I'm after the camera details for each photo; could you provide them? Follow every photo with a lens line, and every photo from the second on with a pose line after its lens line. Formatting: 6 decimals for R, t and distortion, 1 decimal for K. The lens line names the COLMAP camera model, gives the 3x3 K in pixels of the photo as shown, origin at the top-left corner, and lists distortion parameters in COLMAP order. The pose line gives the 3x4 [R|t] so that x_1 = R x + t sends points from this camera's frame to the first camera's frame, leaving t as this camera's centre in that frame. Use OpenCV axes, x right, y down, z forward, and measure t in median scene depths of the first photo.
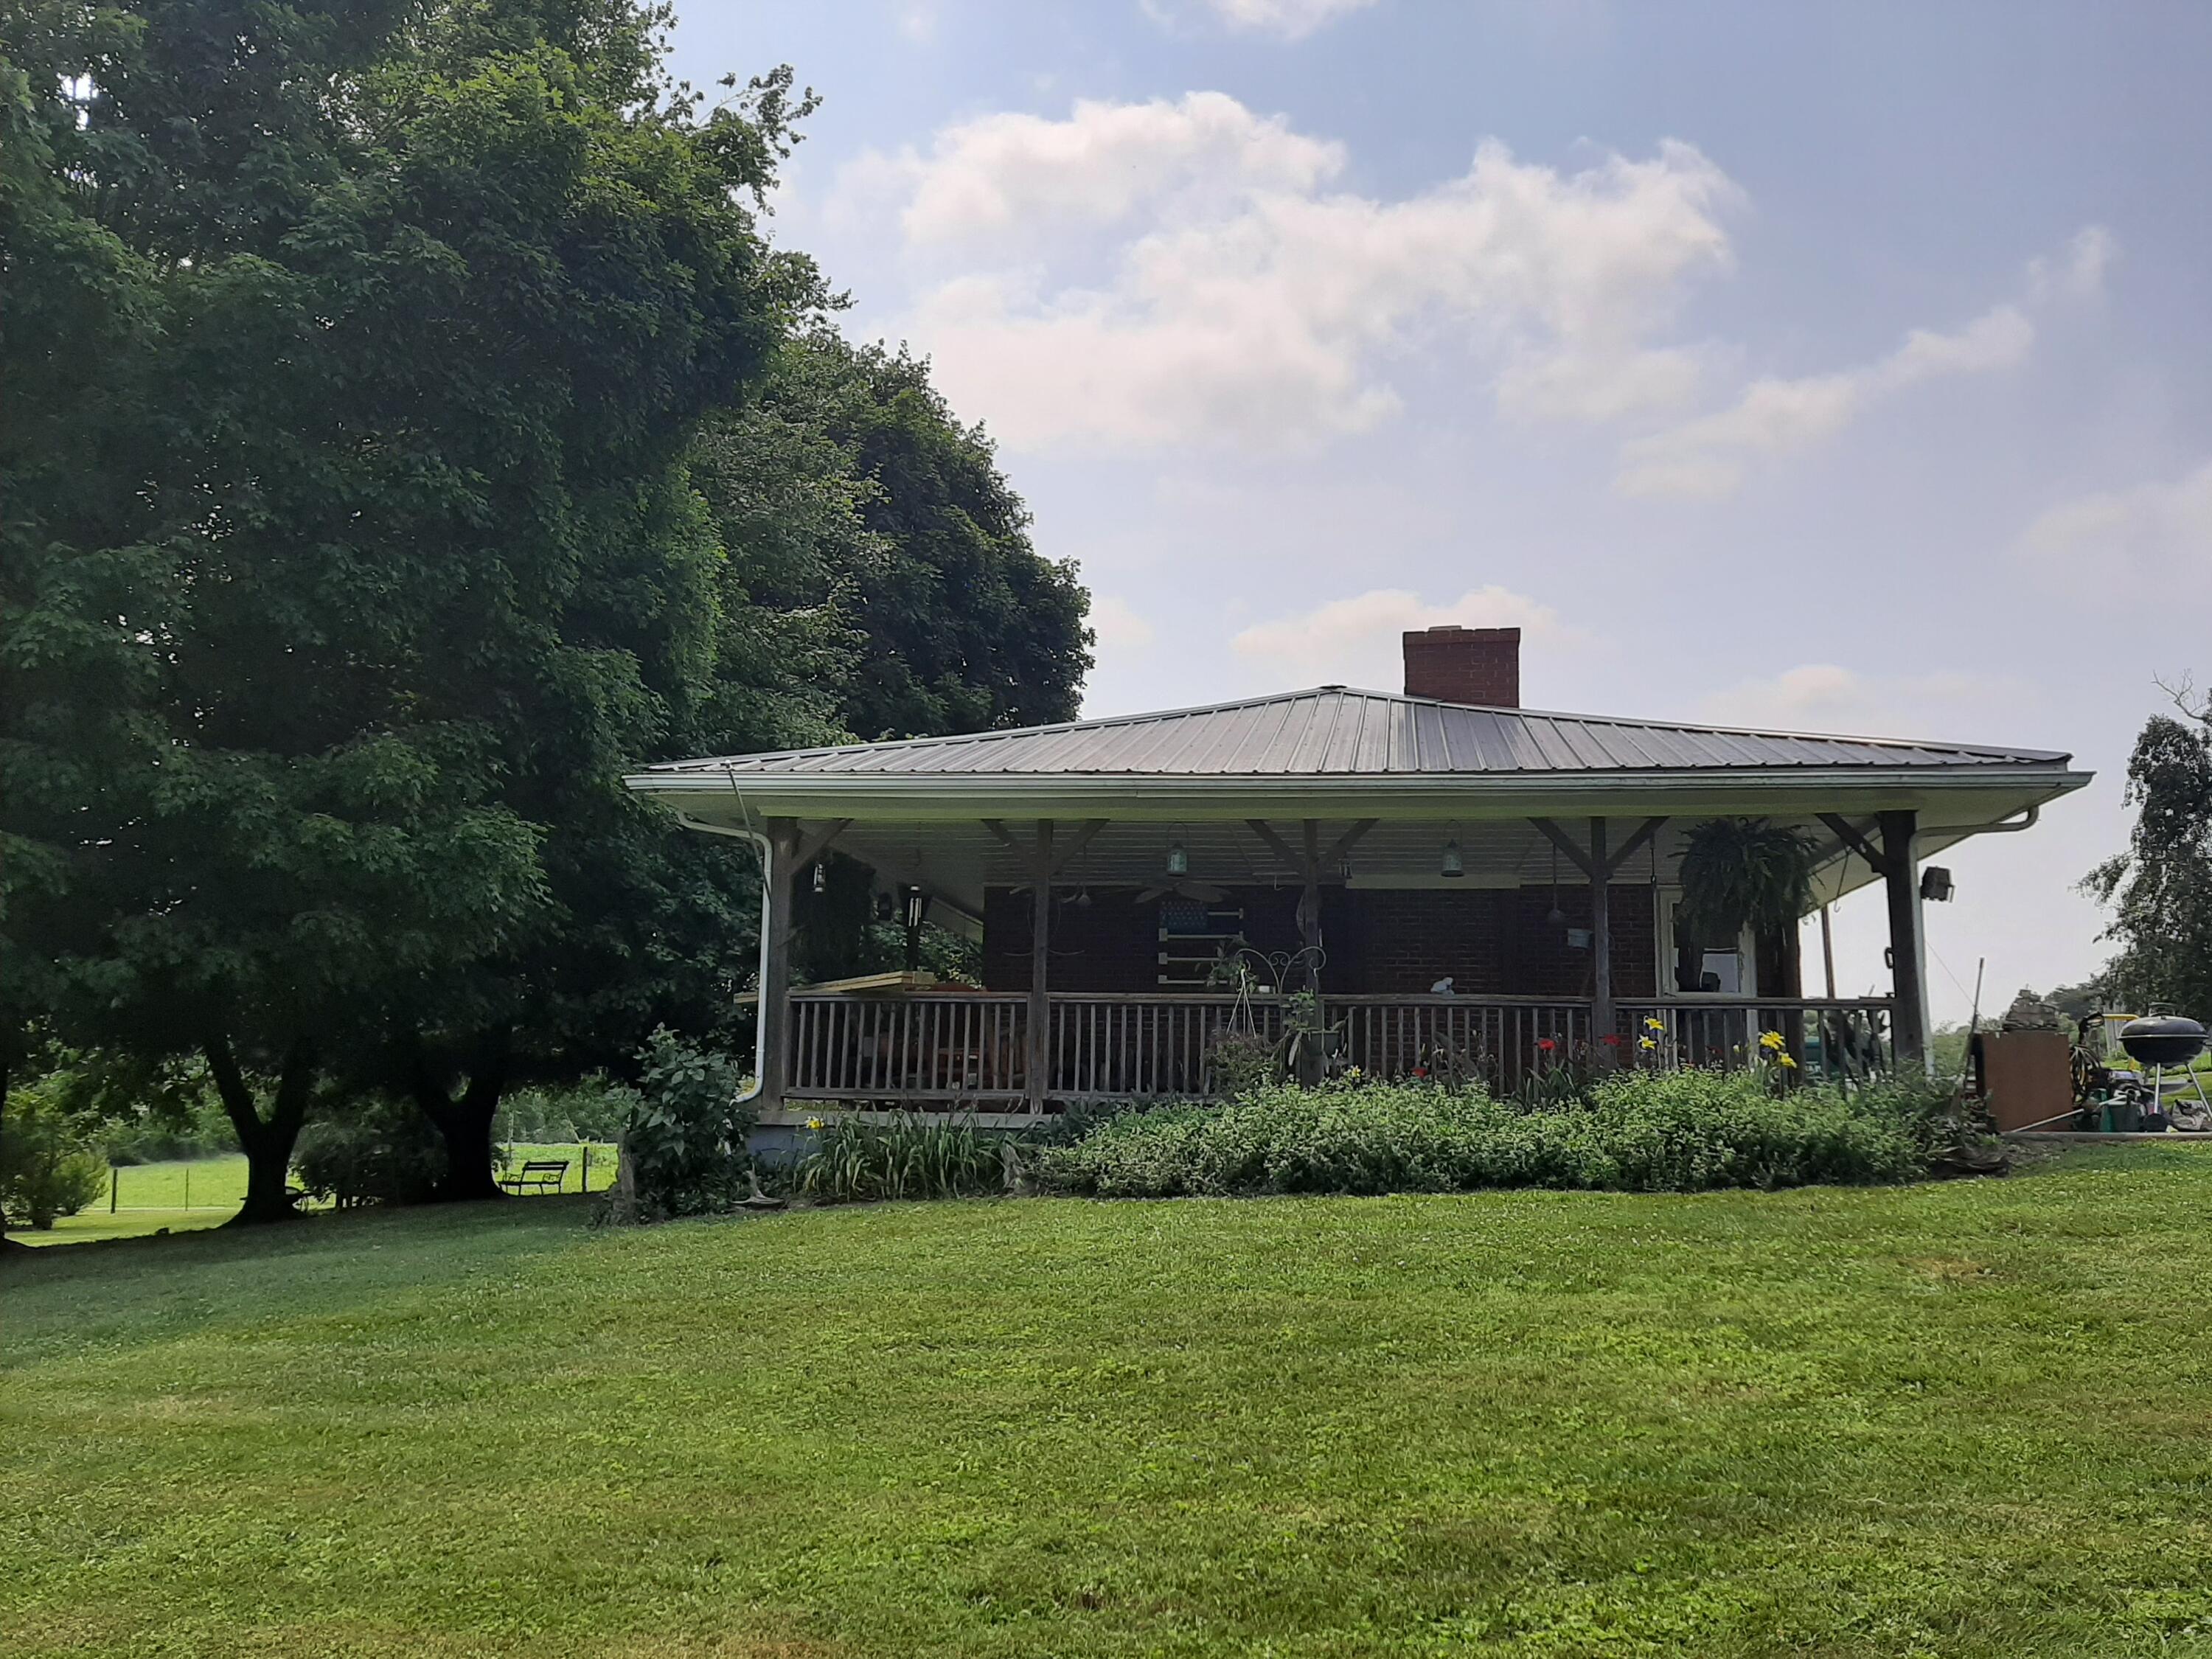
lens RADIAL K [[1741.3, 0, 1106.0], [0, 1741.3, 829.5], [0, 0, 1]] dist [-0.002299, -0.000619]
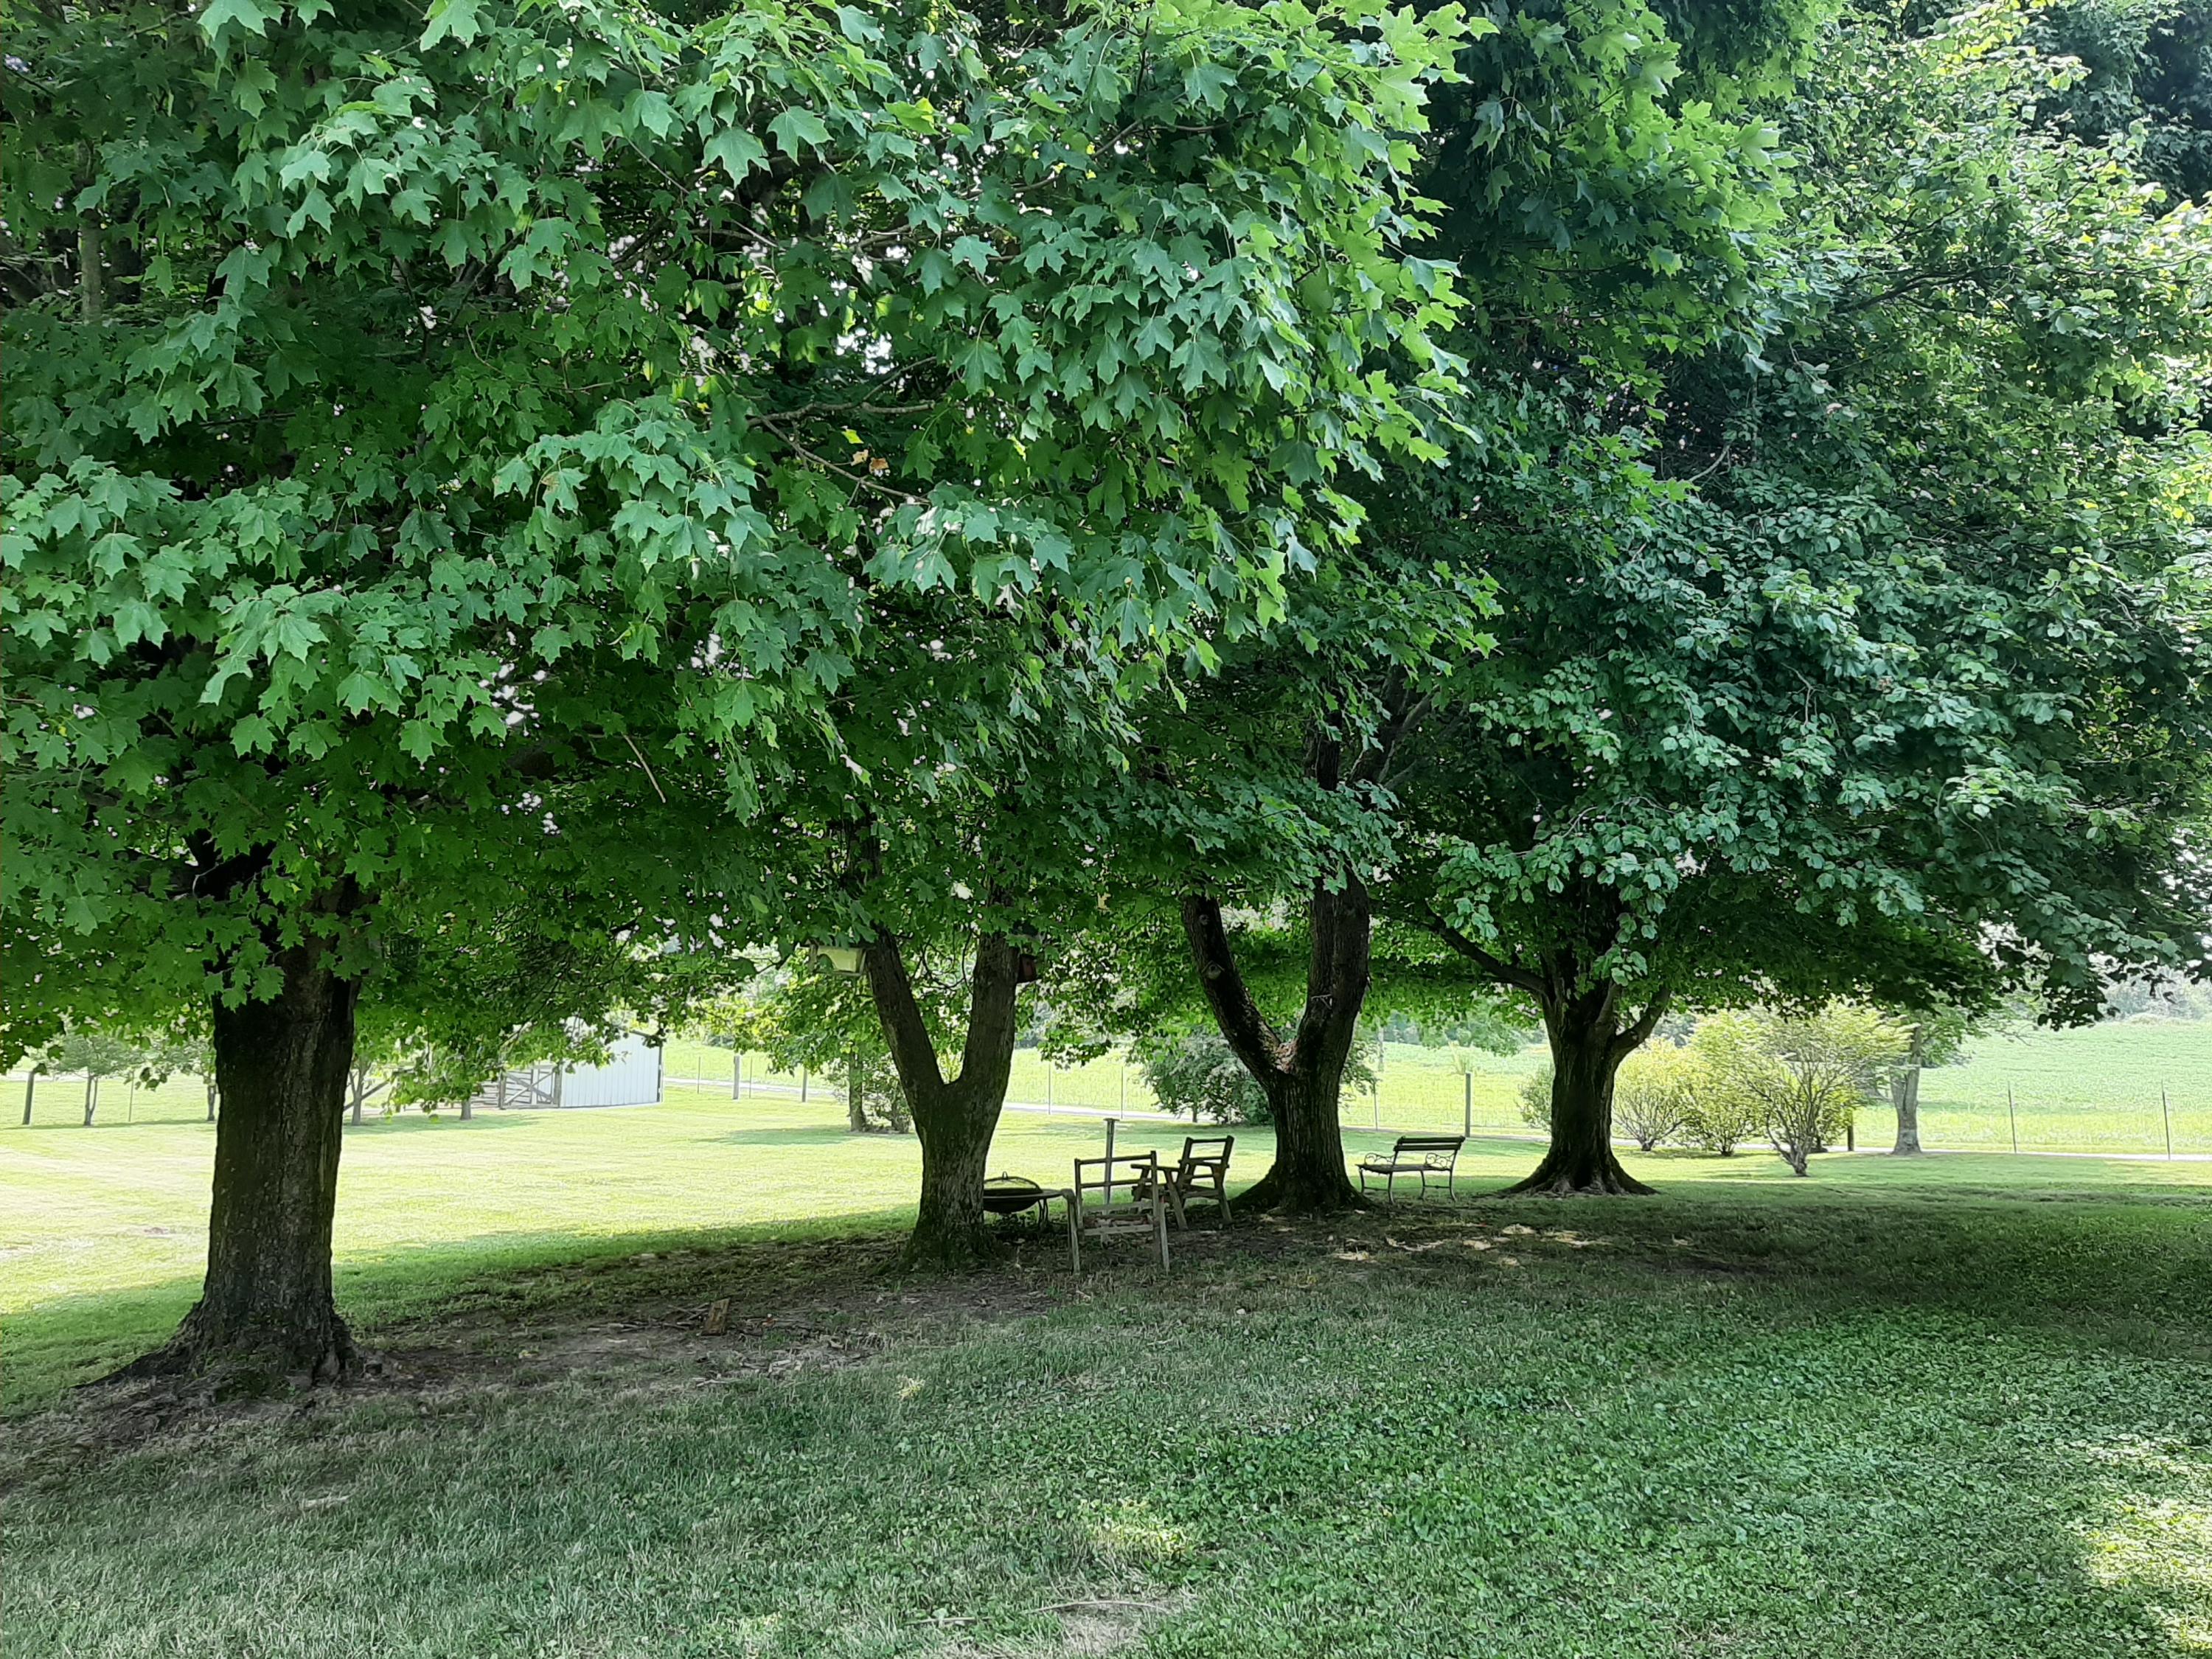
lens RADIAL K [[1741.3, 0, 1106.0], [0, 1741.3, 829.5], [0, 0, 1]] dist [-0.002299, -0.000619]
pose [[0.889213, -0.024637, -0.456829, -0.188306], [0.050014, 0.997799, 0.043540, 0.065848], [0.454751, -0.061565, 0.888488, 0.550091]]
